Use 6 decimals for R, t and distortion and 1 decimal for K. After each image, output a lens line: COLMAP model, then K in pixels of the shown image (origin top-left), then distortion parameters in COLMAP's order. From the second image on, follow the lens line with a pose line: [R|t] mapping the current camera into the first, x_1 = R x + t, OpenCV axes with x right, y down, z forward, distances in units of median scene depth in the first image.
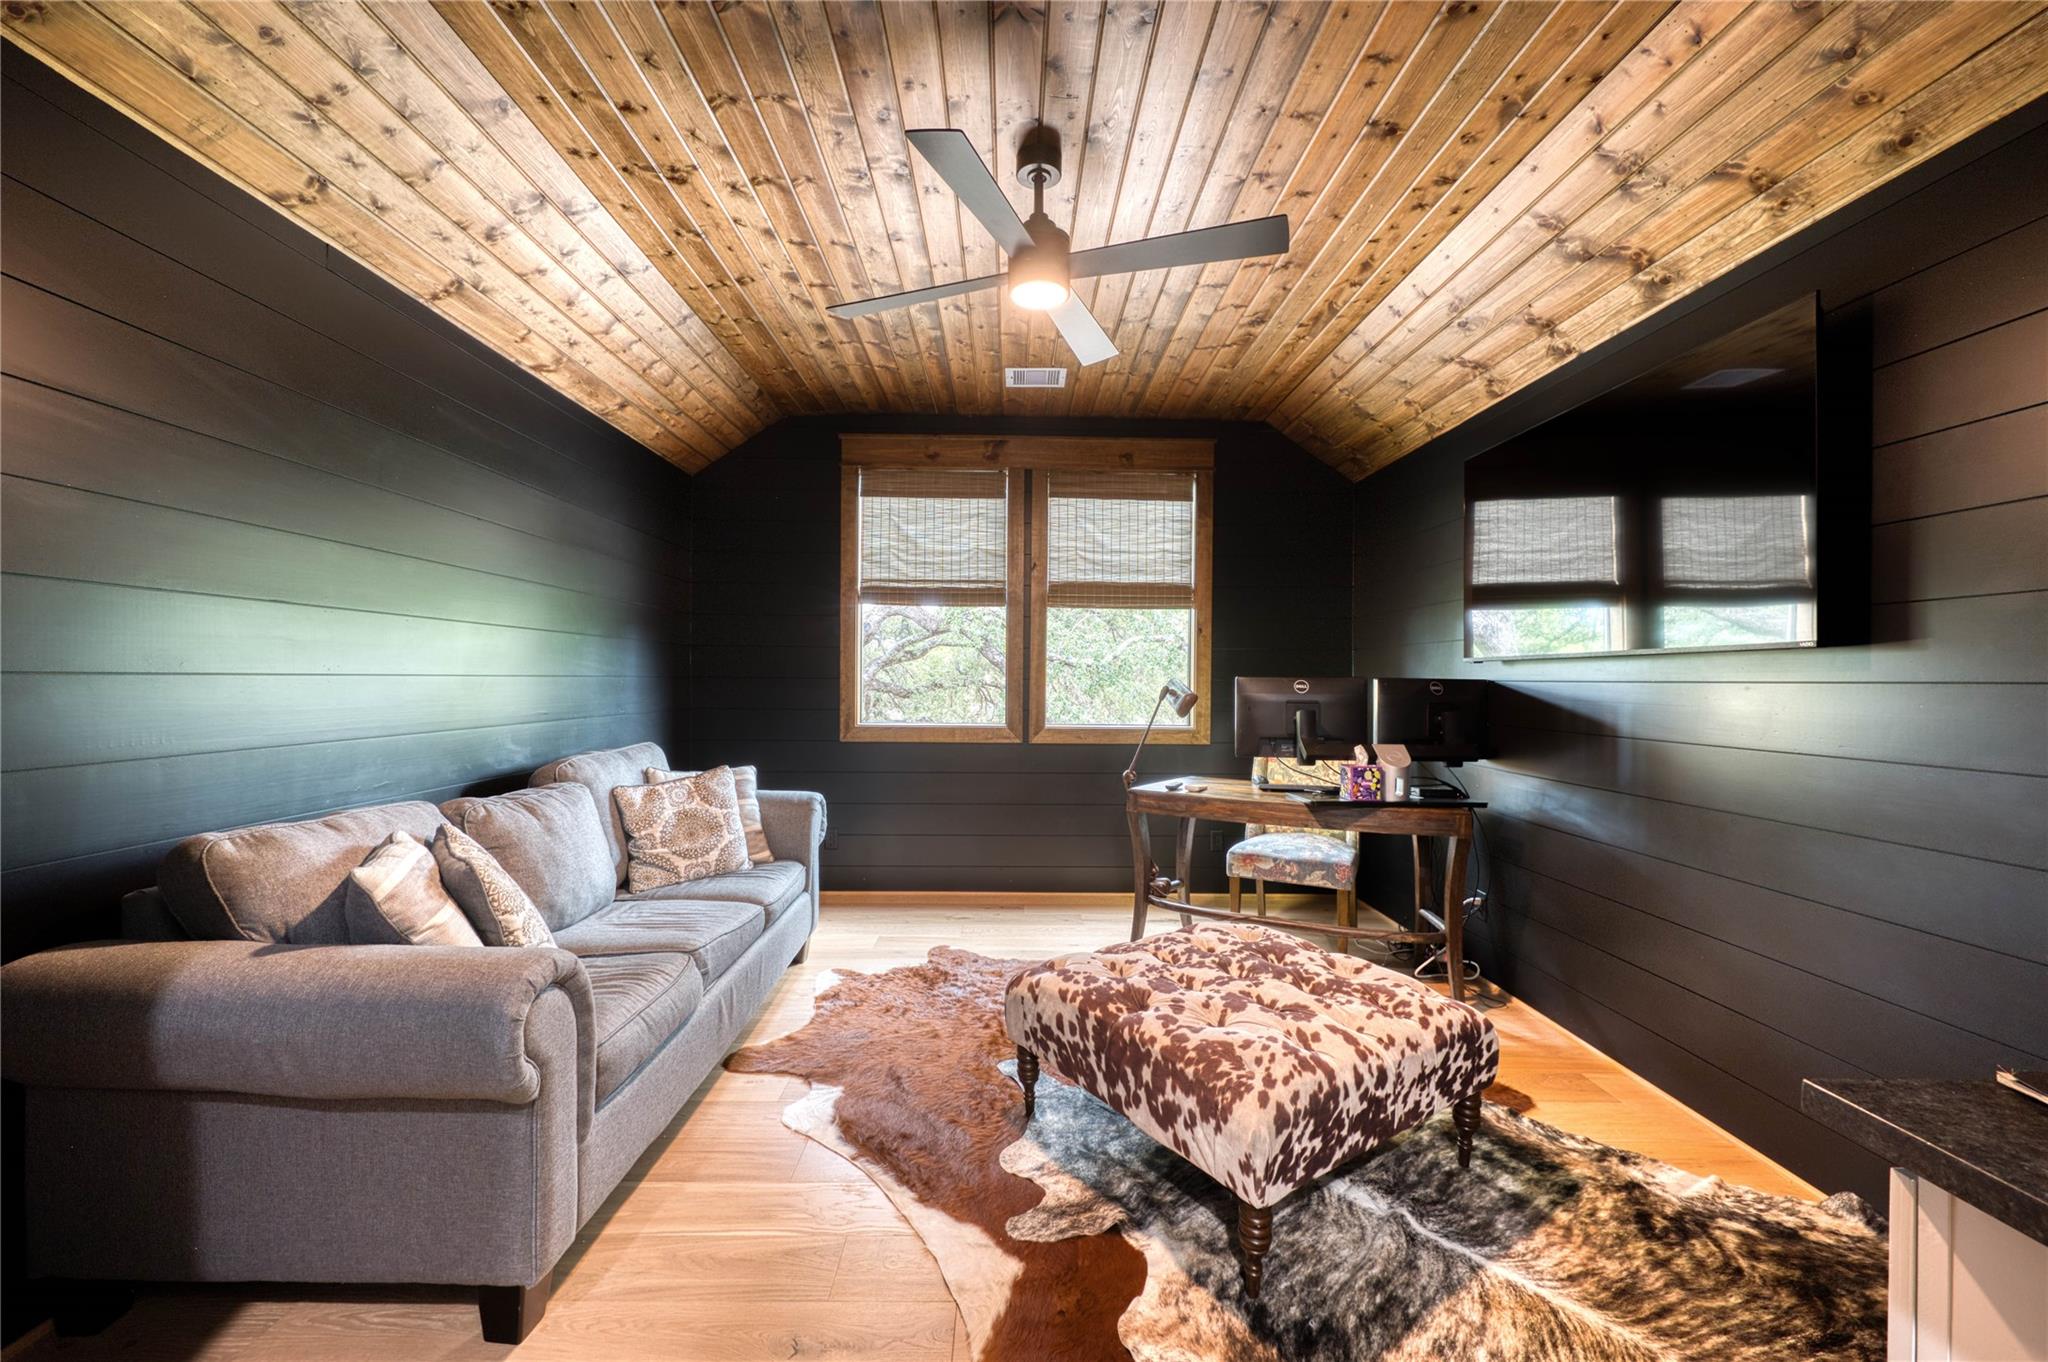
lens RADIAL K [[804.7, 0, 1016.2], [0, 804.7, 680.9], [0, 0, 1]] dist [-0.000437, 0.000504]
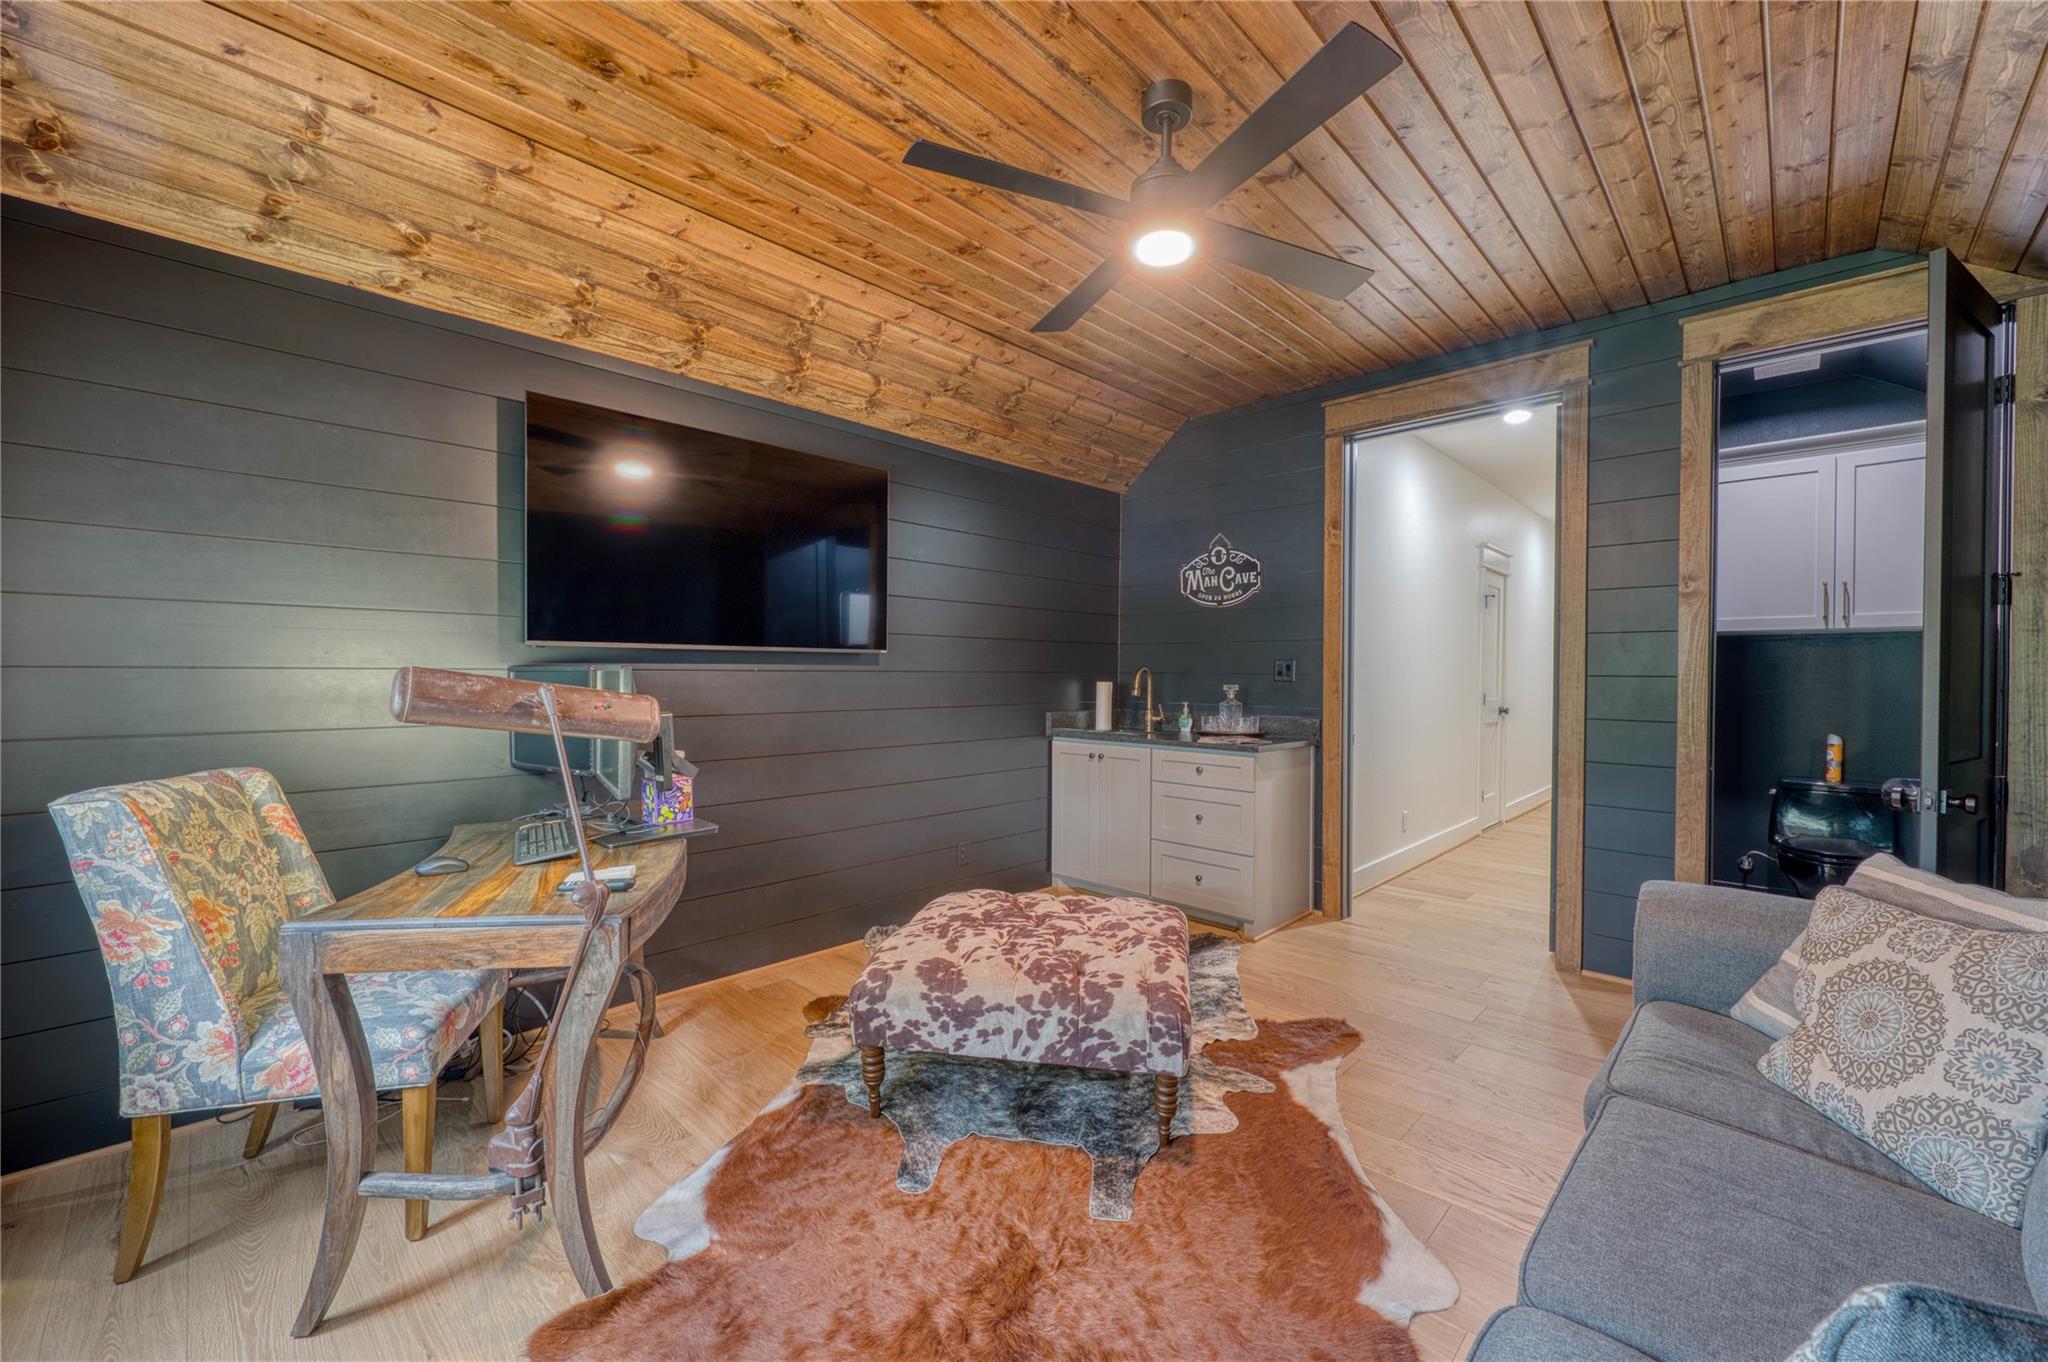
lens RADIAL K [[804.7, 0, 1016.2], [0, 804.7, 680.9], [0, 0, 1]] dist [-0.000437, 0.000504]
pose [[-0.698746, -0.018393, 0.715134, -0.577935], [-0.010638, 0.999826, 0.015320, -0.007804], [-0.715291, 0.003097, -0.698820, 1.976677]]
